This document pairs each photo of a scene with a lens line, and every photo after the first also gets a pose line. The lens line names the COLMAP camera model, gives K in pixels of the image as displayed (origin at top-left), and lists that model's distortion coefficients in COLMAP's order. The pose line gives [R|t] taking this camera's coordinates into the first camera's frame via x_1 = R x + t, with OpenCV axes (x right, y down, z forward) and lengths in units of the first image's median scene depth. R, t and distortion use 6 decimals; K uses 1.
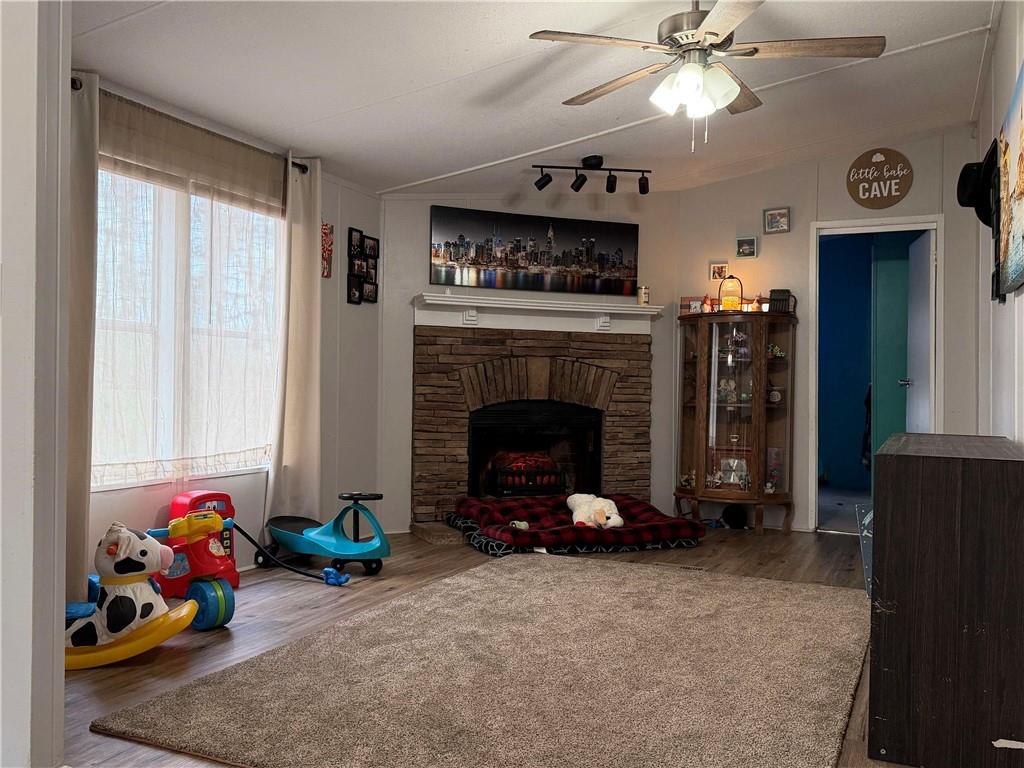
lens RADIAL K [[906.8, 0, 513.1], [0, 906.8, 385.4], [0, 0, 1]] dist [0.054910, -0.077558]
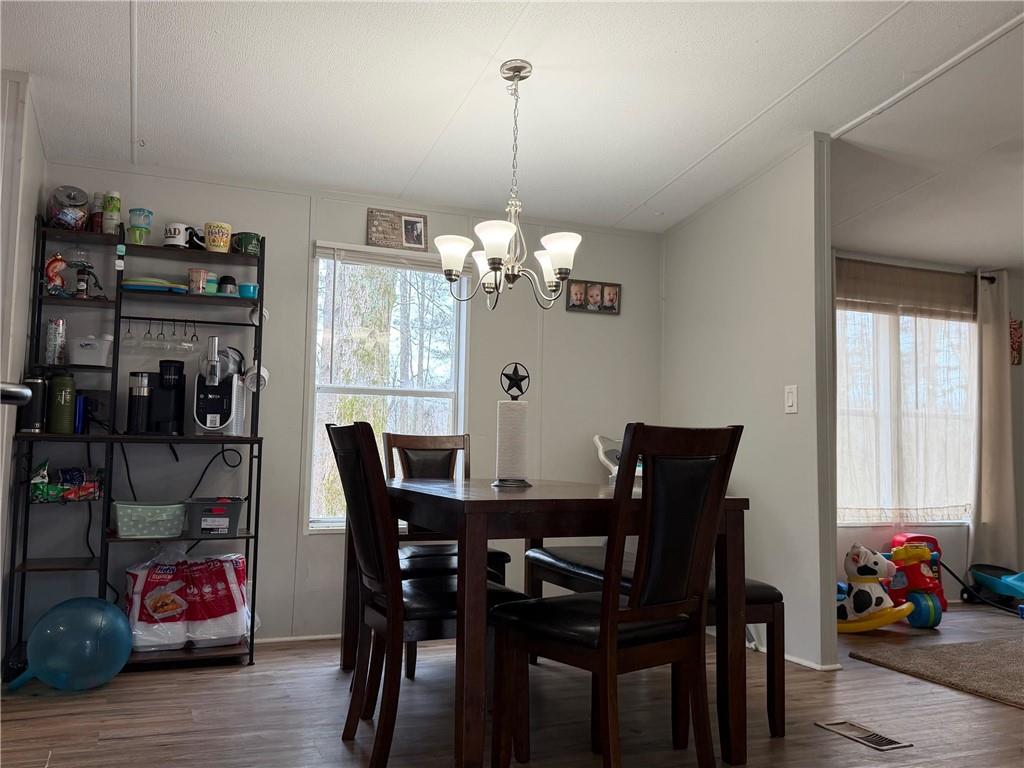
lens RADIAL K [[887.3, 0, 511.4], [0, 887.3, 380.8], [0, 0, 1]] dist [0.017429, -0.037741]
pose [[0.730196, -0.055561, -0.680975, 0.136237], [-0.007859, 0.995939, -0.089686, 0.014433], [0.683193, 0.070840, 0.726794, -0.392878]]
